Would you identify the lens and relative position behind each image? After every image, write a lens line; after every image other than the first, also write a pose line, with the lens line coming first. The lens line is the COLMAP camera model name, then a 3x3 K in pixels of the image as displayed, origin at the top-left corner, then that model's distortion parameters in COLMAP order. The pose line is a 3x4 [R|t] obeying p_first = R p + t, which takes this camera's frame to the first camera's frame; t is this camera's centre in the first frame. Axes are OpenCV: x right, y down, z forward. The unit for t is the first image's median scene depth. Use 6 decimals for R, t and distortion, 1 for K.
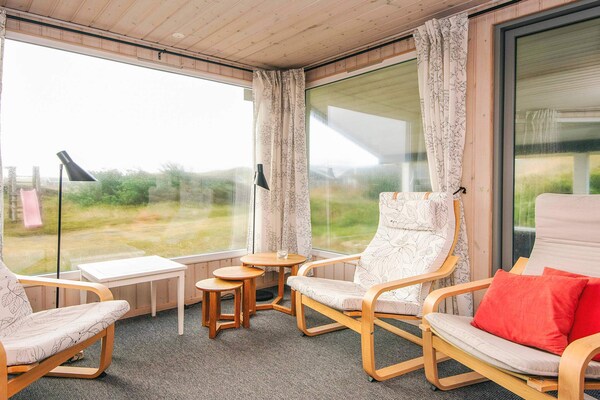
lens RADIAL K [[443.6, 0, 300.0], [0, 443.6, 200.0], [0, 0, 1]] dist [0.001668, 0.001134]
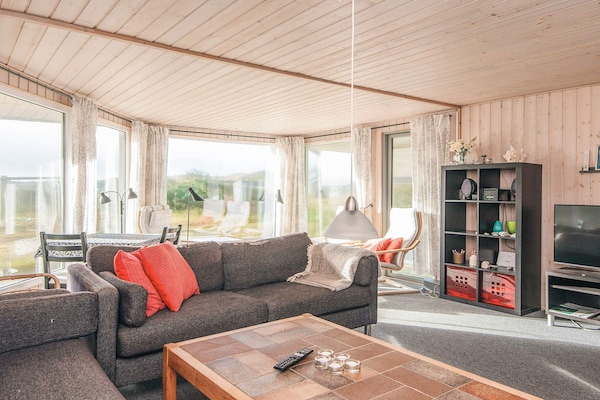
lens RADIAL K [[443.6, 0, 300.0], [0, 443.6, 200.0], [0, 0, 1]] dist [0.001668, 0.001134]
pose [[0.998873, 0.006233, -0.047046, 0.076559], [-0.007067, 0.999821, -0.017570, -0.006199], [0.046928, 0.017883, 0.998738, -0.760449]]
